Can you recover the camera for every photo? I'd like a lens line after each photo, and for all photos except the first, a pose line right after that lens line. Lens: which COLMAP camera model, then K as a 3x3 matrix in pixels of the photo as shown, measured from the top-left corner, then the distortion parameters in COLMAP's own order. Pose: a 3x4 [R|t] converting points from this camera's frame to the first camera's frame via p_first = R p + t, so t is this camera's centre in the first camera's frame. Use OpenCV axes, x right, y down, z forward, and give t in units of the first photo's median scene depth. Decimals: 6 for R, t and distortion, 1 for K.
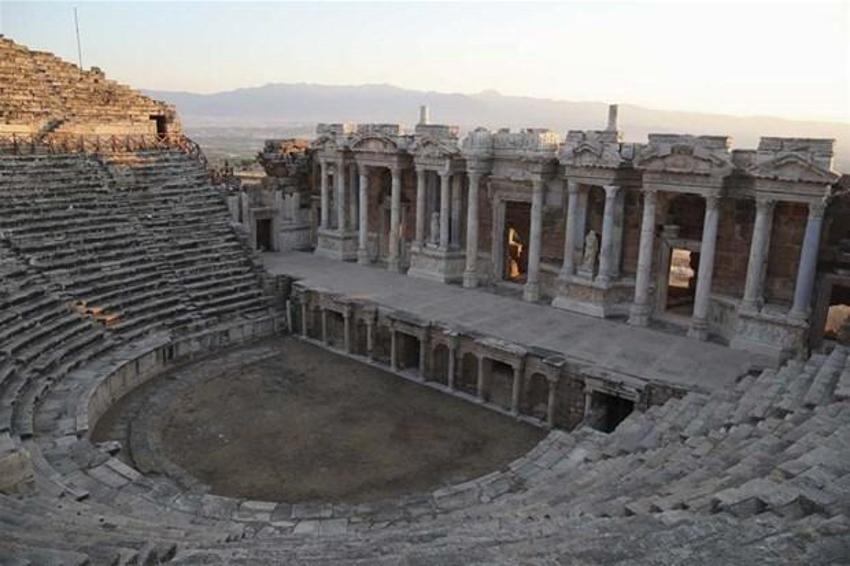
lens RADIAL K [[624.9, 0, 427.1], [0, 624.9, 262.8], [0, 0, 1]] dist [-0.092306, 0.074988]
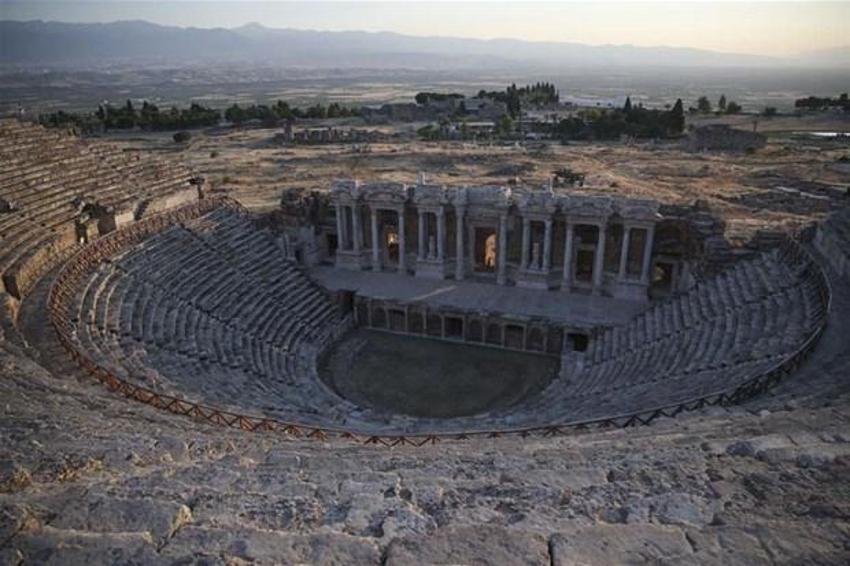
lens RADIAL K [[581.1, 0, 425.0], [0, 581.1, 283.0], [0, 0, 1]] dist [-0.087932, 0.060258]
pose [[0.933506, -0.164501, 0.318601, -0.610651], [0.112118, 0.977910, 0.176412, -0.280482], [-0.340583, -0.128961, 0.931328, -0.495608]]
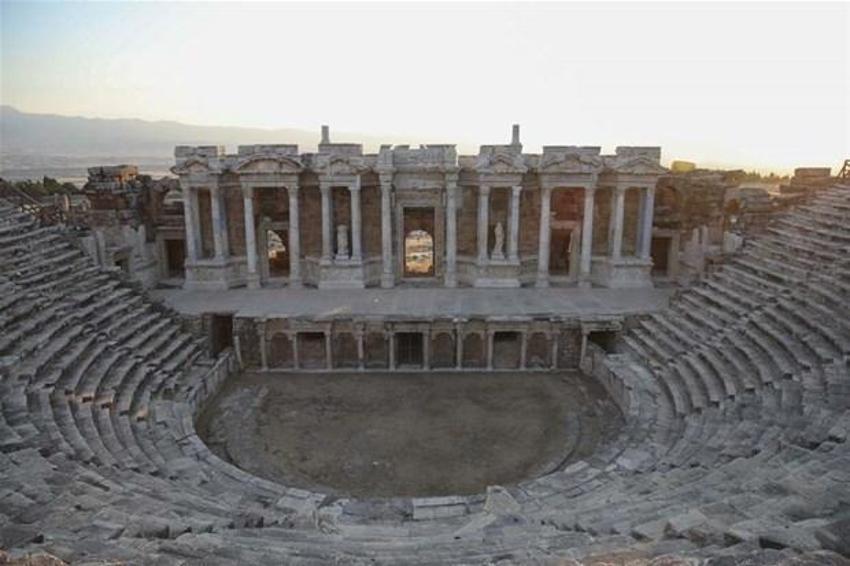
lens RADIAL K [[581.1, 0, 425.0], [0, 581.1, 283.0], [0, 0, 1]] dist [-0.087932, 0.060258]
pose [[0.754589, -0.173575, 0.632825, -0.641481], [0.157160, 0.984119, 0.082531, -0.053206], [-0.637100, 0.037177, 0.769884, 0.179857]]
